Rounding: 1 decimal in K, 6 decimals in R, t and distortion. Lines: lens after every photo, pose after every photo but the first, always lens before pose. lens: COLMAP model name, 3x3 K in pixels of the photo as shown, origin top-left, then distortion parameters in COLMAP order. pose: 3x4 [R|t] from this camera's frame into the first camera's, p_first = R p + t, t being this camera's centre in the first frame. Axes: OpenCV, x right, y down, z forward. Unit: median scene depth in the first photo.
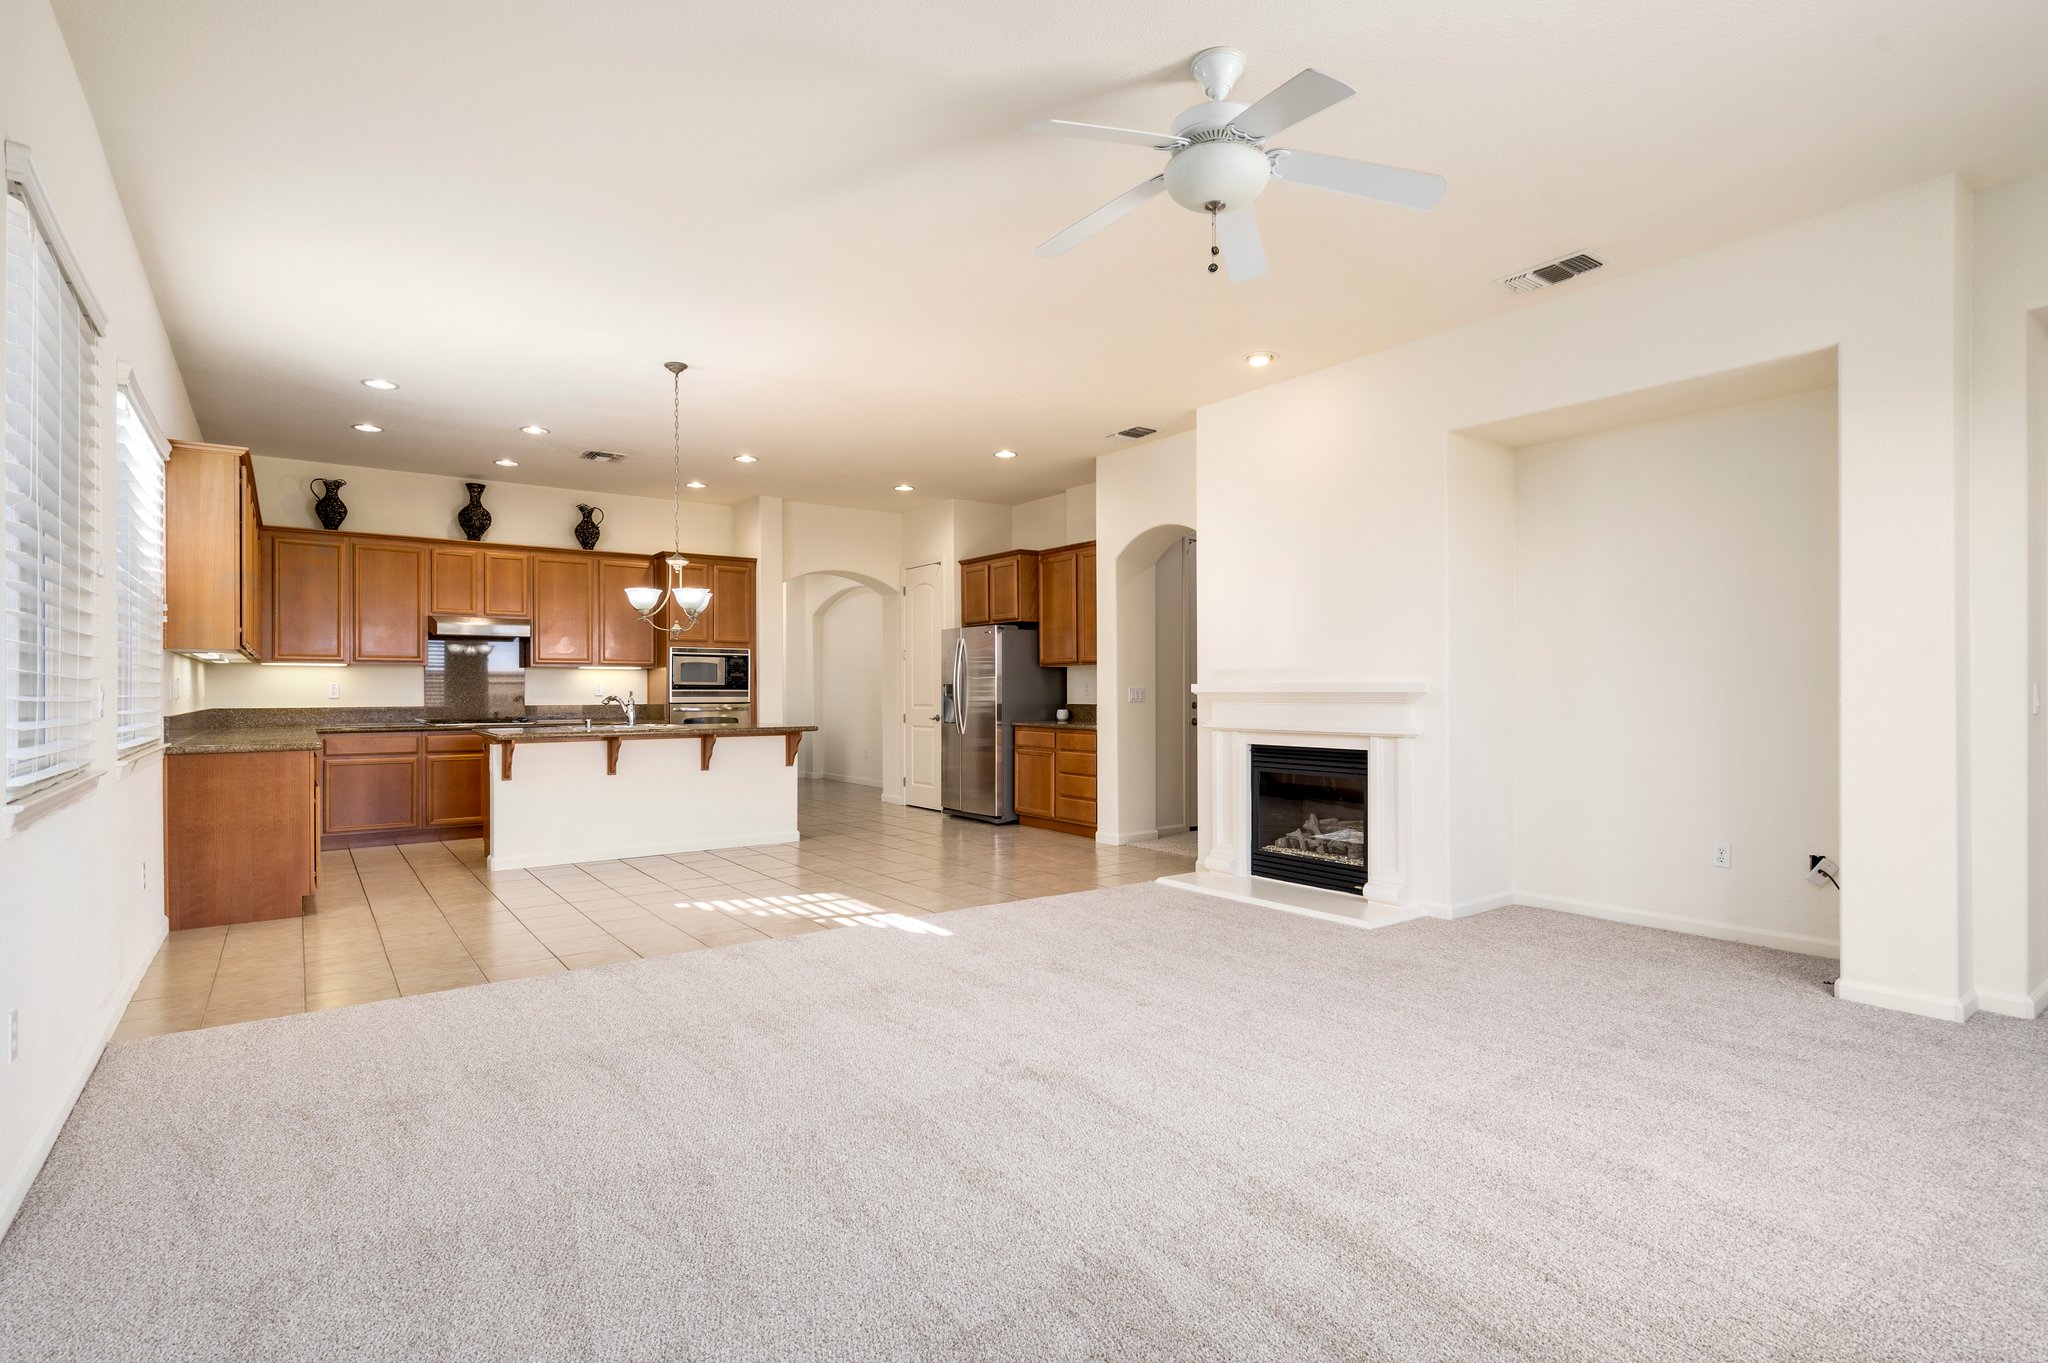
lens RADIAL K [[1012.1, 0, 1031.6], [0, 1012.1, 684.1], [0, 0, 1]] dist [0.005507, 0.000966]
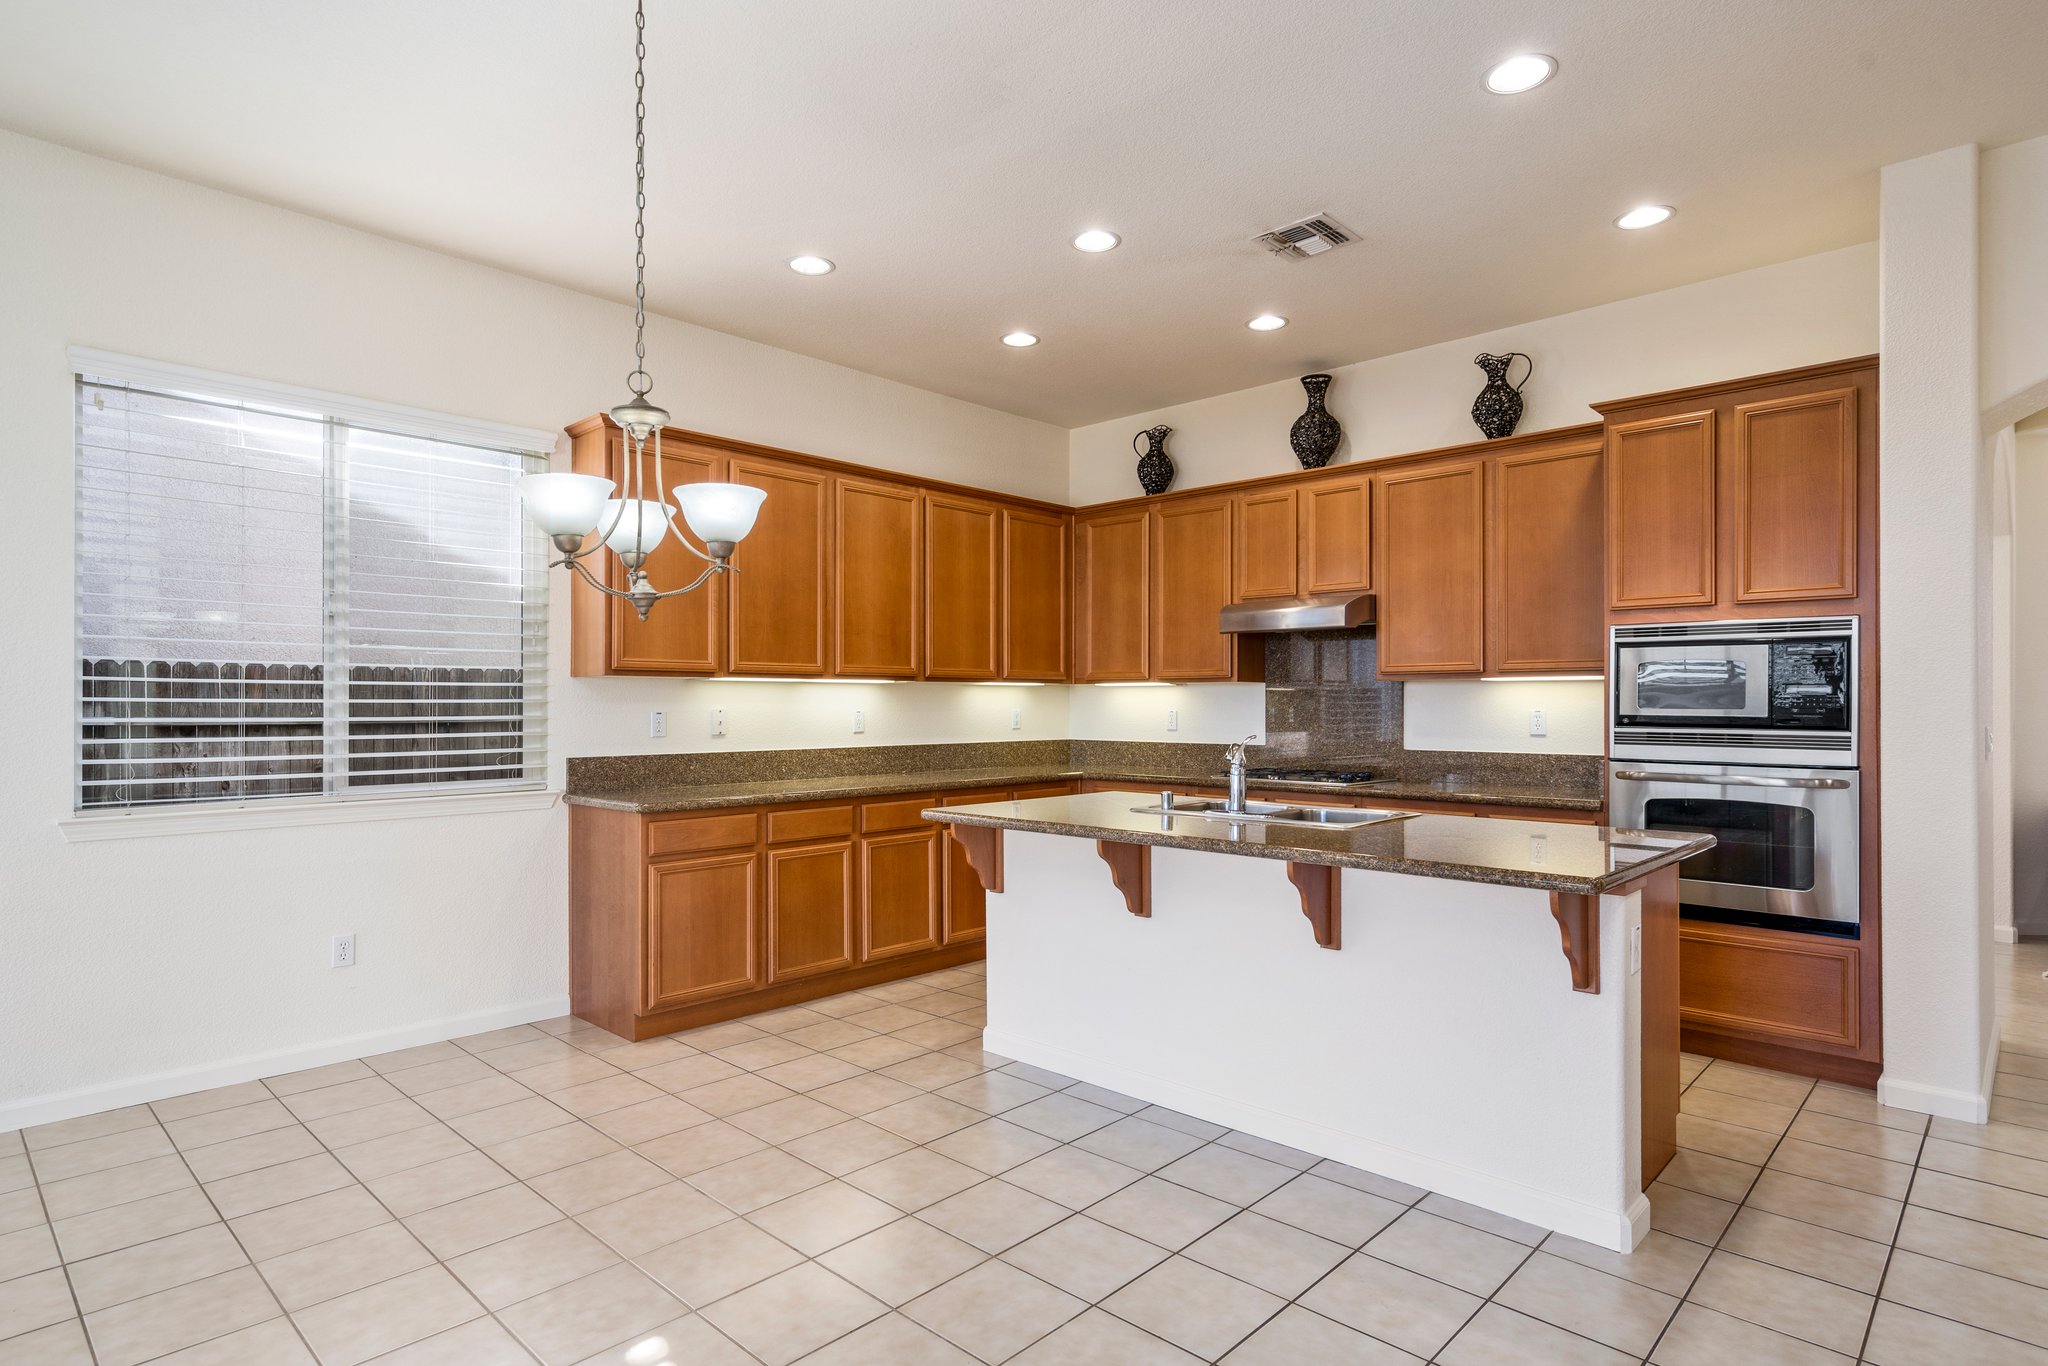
lens RADIAL K [[1078.5, 0, 1007.6], [0, 1078.5, 704.4], [0, 0, 1]] dist [-0.004683, 0.000512]
pose [[0.164419, 0.004566, -0.986380, 0.048900], [0.007430, 0.999955, 0.005868, -0.009200], [0.986363, -0.008293, 0.164378, 0.711133]]
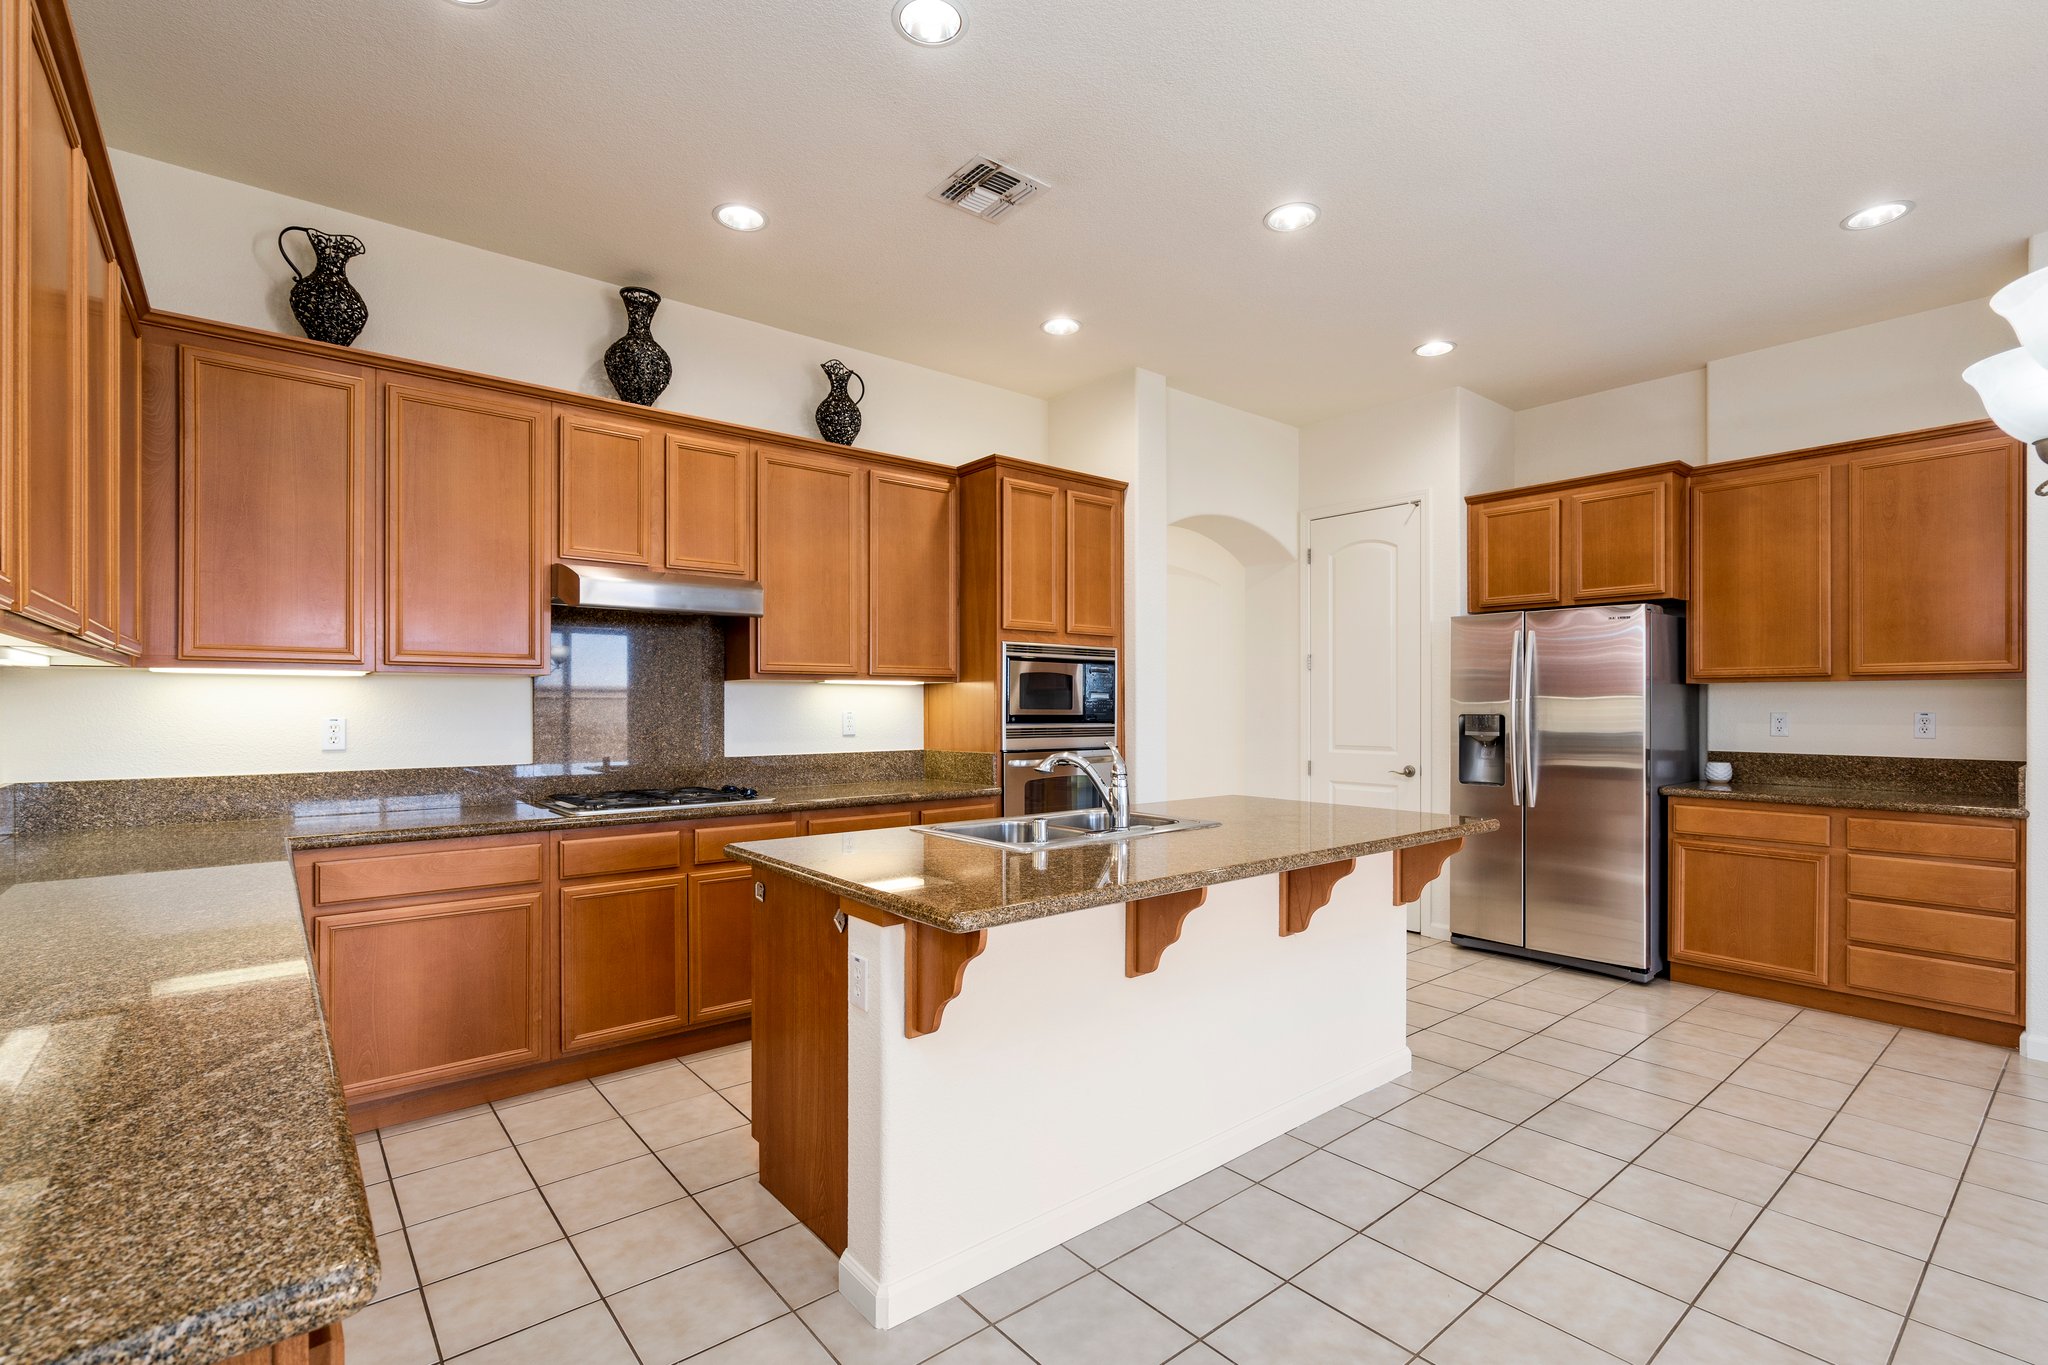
lens RADIAL K [[935.3, 0, 1028.4], [0, 935.3, 698.9], [0, 0, 1]] dist [-0.003993, -0.000574]
pose [[0.997971, 0.003513, 0.063581, -0.394147], [-0.003650, 0.999991, 0.002042, -0.009338], [-0.063573, -0.002270, 0.997975, 0.552275]]
